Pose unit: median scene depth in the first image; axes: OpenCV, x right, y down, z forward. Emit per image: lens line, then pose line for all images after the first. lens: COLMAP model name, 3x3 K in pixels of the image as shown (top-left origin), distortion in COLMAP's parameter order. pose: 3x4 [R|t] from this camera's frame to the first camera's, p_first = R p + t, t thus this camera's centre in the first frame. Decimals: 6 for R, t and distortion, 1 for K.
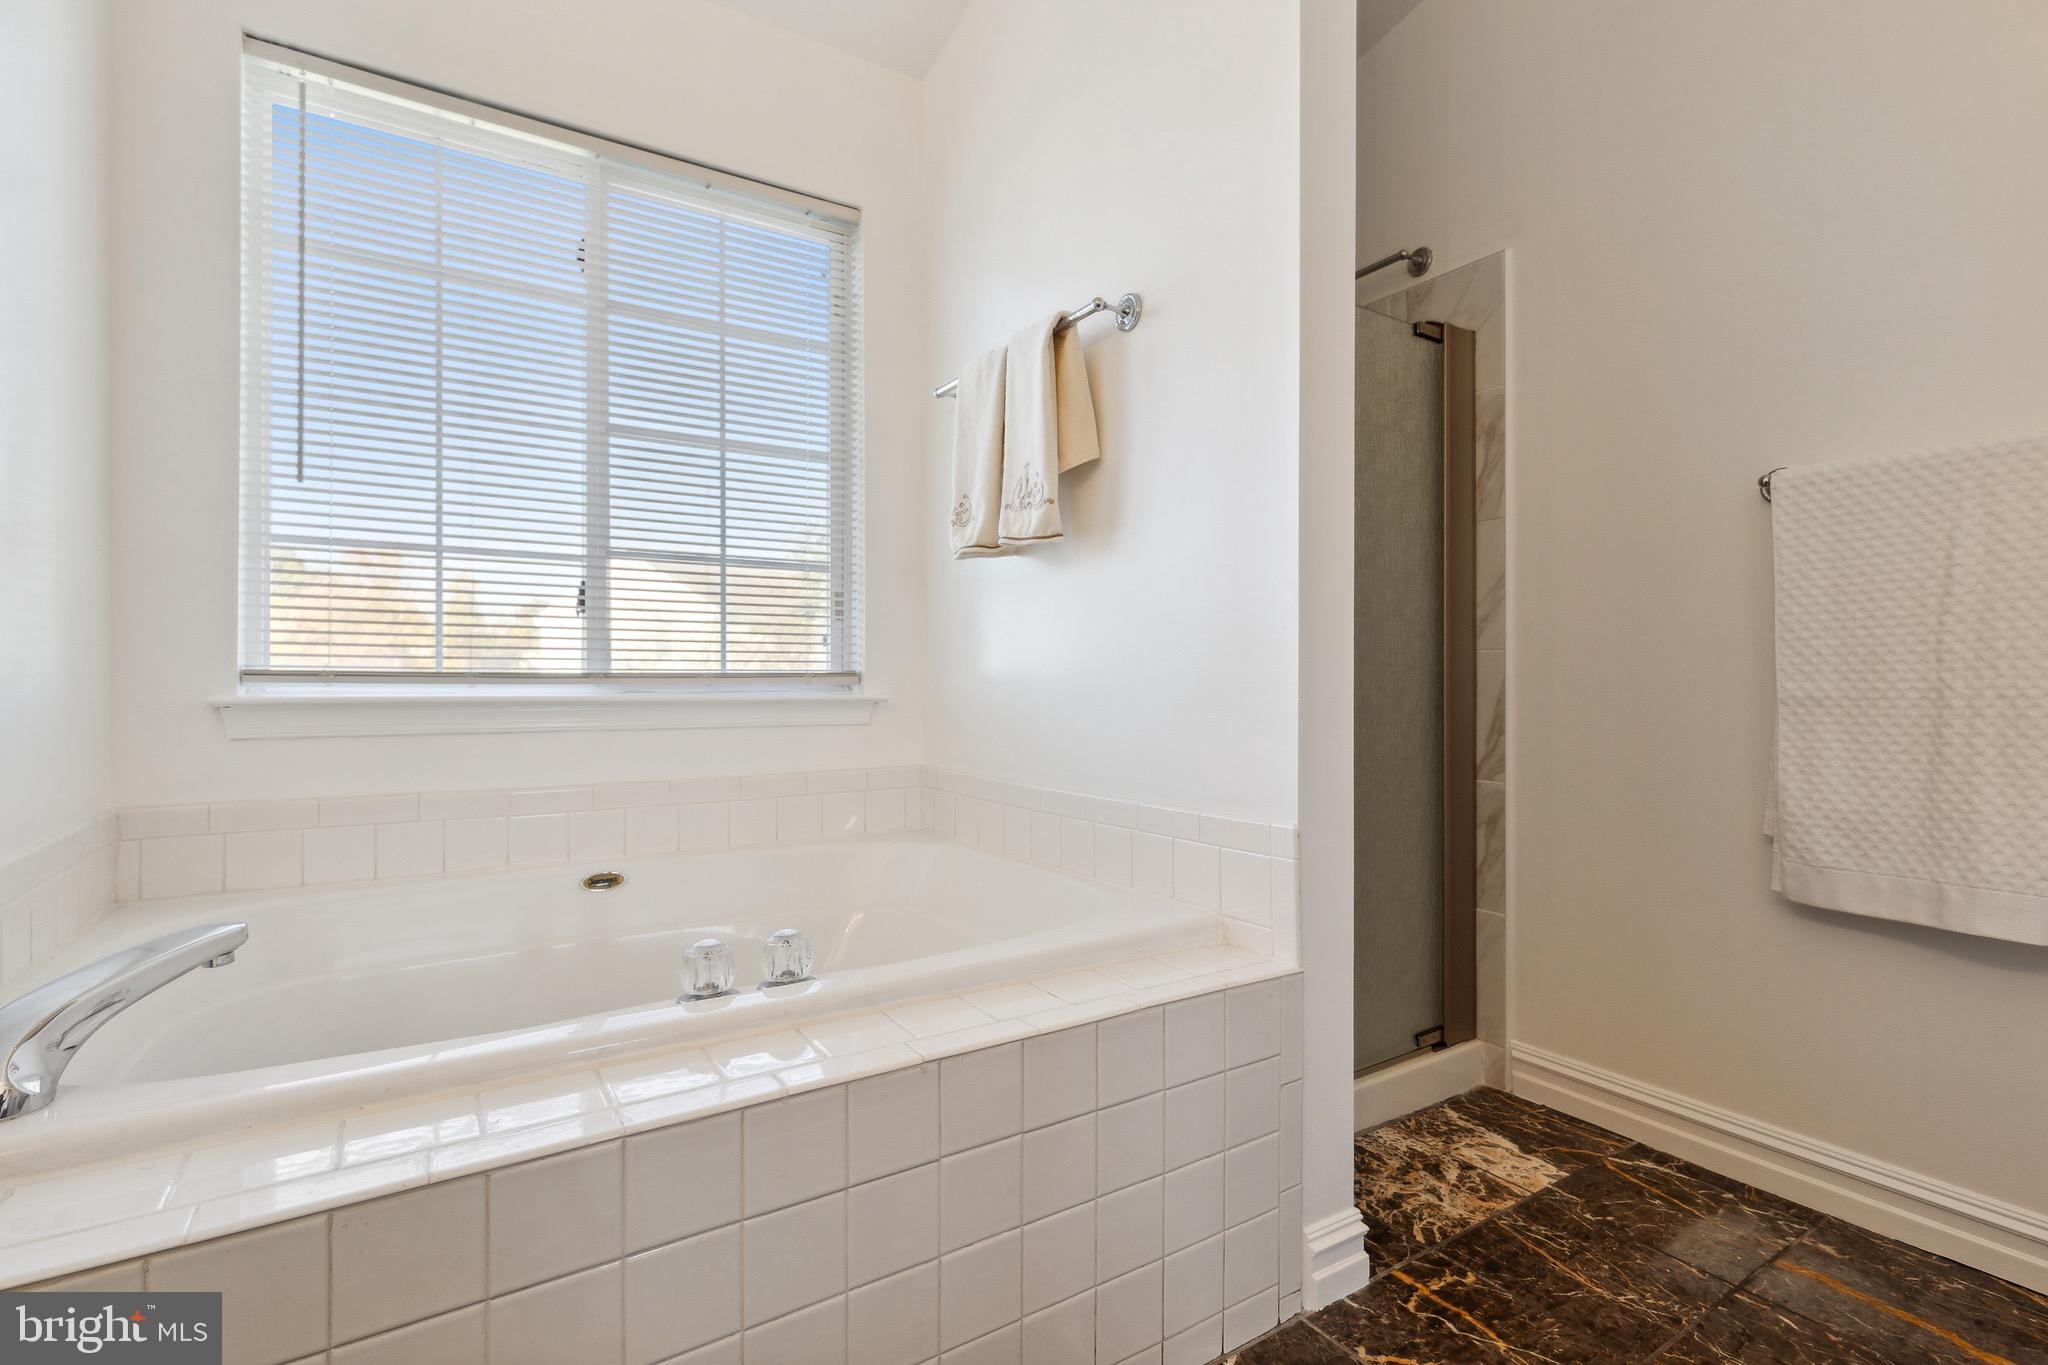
lens RADIAL K [[954.0, 0, 1025.5], [0, 954.0, 676.4], [0, 0, 1]] dist [0.009541, -0.003299]
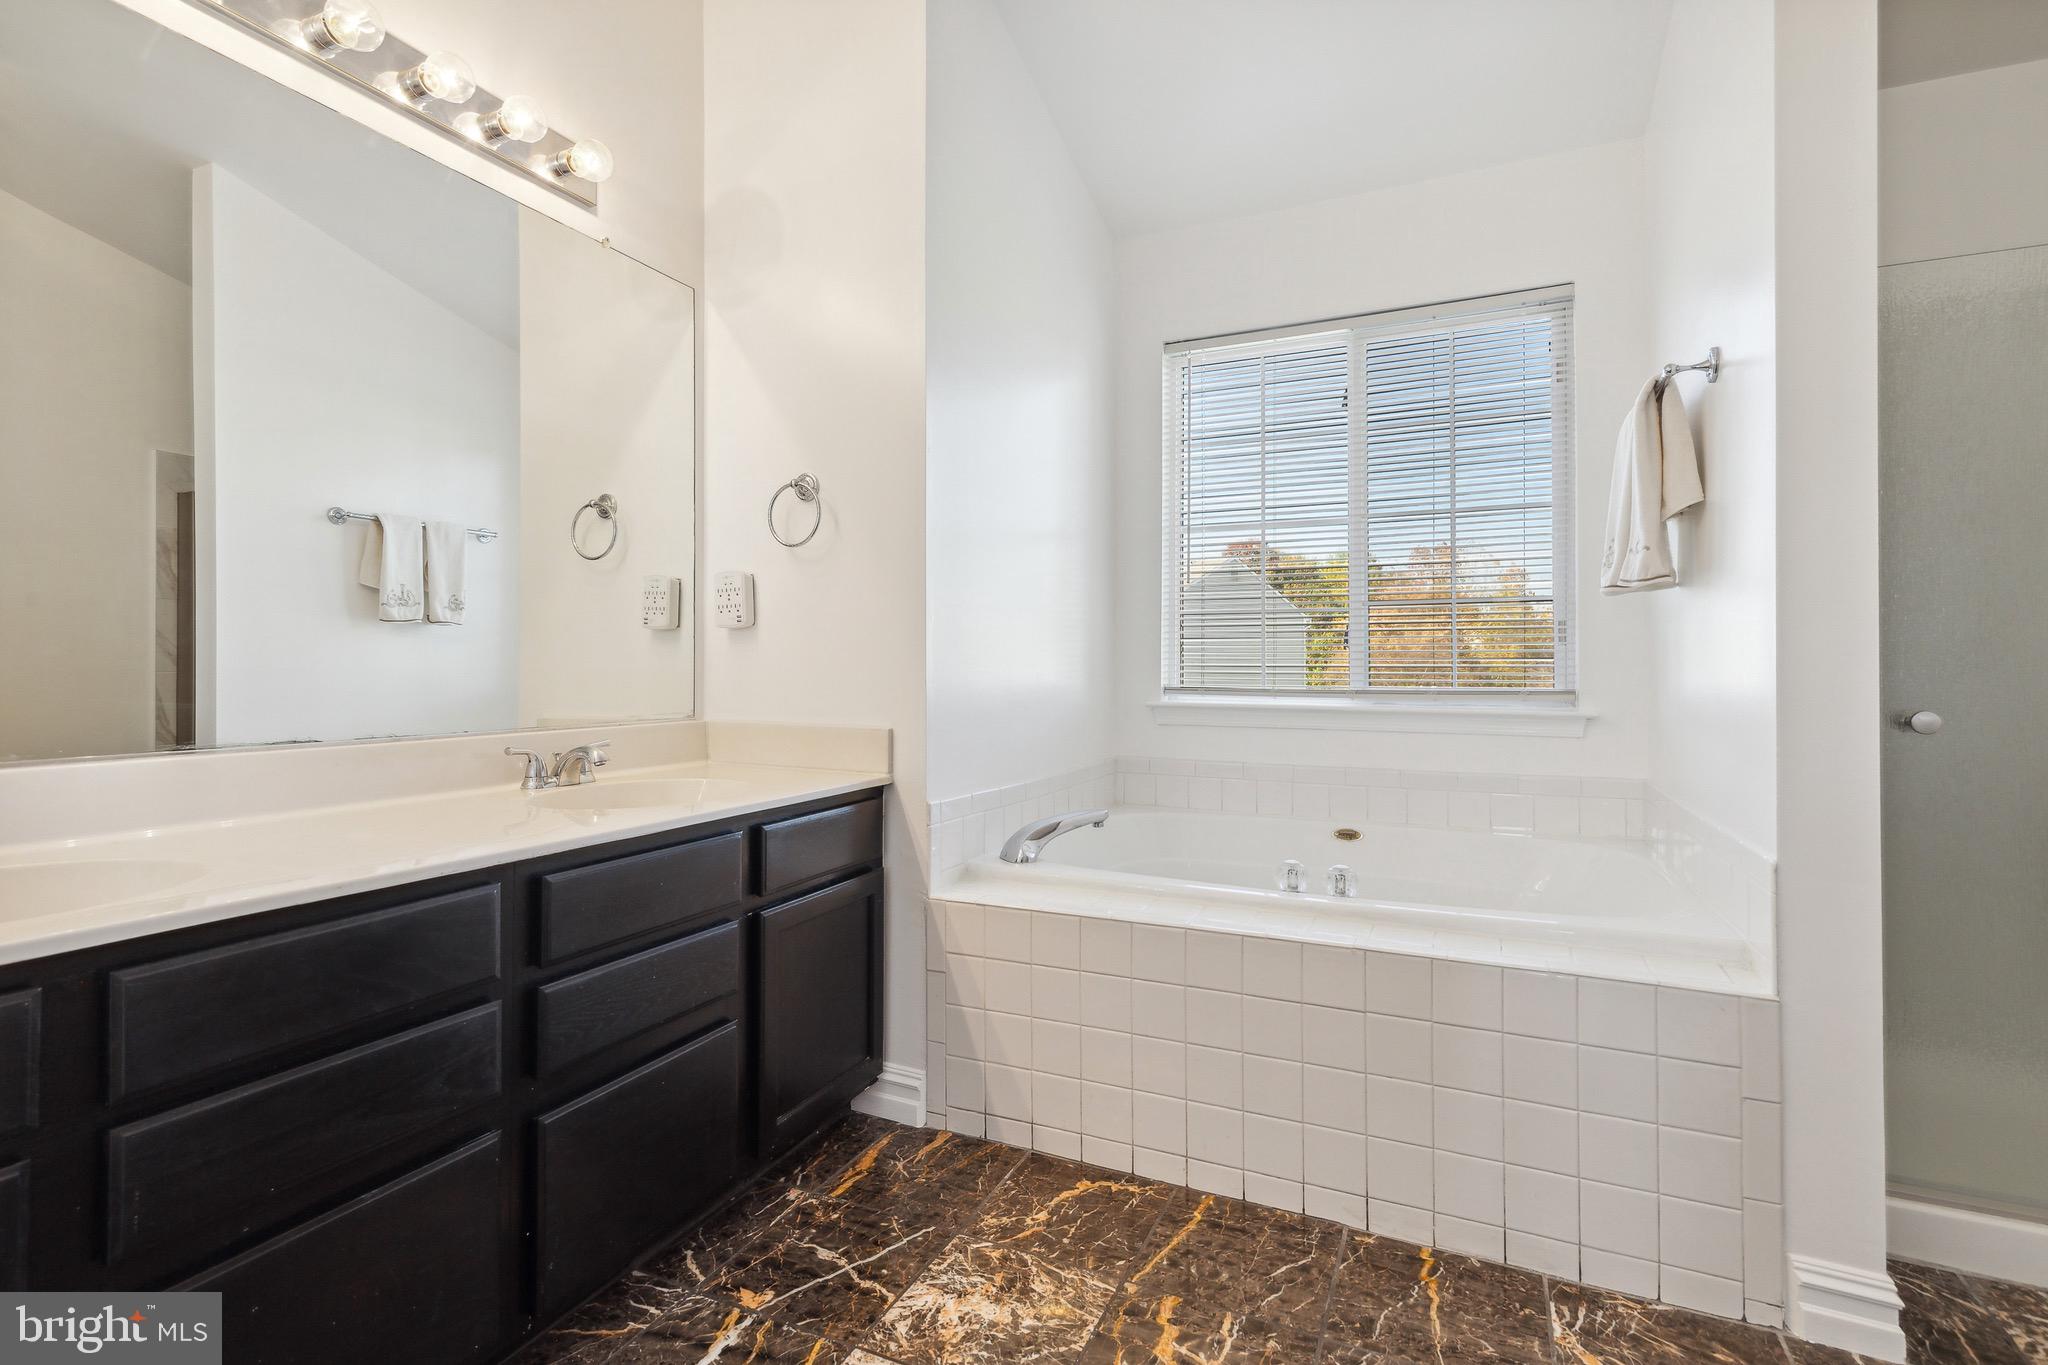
lens RADIAL K [[954.0, 0, 1024.7], [0, 954.0, 672.7], [0, 0, 1]] dist [0.009541, -0.003299]
pose [[0.530111, 0.005215, -0.847912, 0.583090], [0.000409, 0.999979, 0.006406, -0.044927], [0.847928, -0.003743, 0.530098, -0.198738]]
